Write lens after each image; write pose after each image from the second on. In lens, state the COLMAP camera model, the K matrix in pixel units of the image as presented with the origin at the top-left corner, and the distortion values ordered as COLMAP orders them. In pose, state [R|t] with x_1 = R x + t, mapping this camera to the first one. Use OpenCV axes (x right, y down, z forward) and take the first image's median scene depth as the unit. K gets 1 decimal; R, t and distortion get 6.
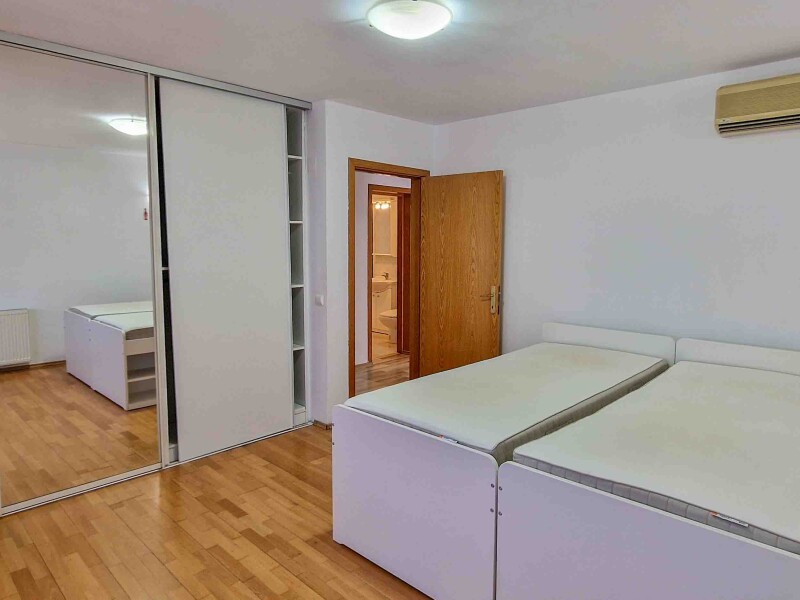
lens RADIAL K [[529.6, 0, 407.5], [0, 529.6, 299.5], [0, 0, 1]] dist [-0.008931, 0.000106]
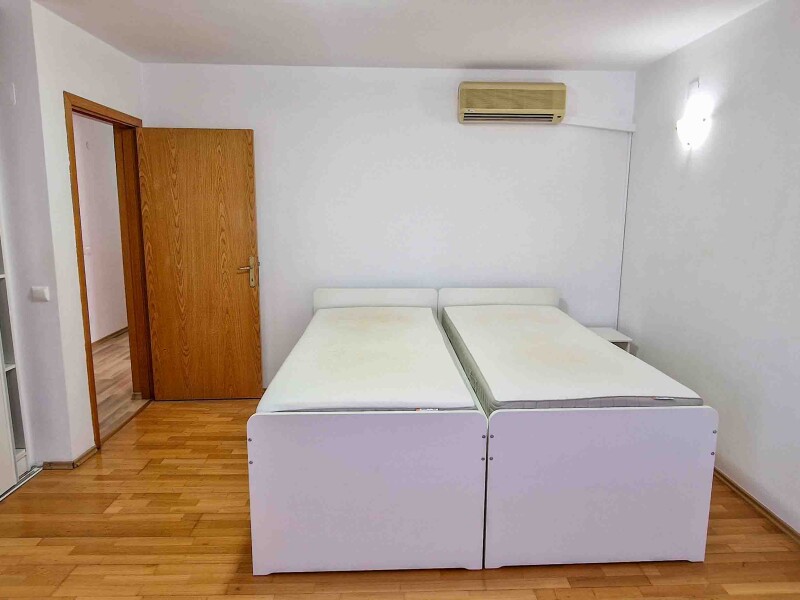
lens RADIAL K [[529.6, 0, 403.3], [0, 529.6, 299.6], [0, 0, 1]] dist [-0.008931, 0.000106]
pose [[0.694796, -0.126683, 0.707962, -0.388044], [0.077298, 0.991816, 0.101616, -0.030073], [-0.715041, -0.015878, 0.698902, 0.199485]]
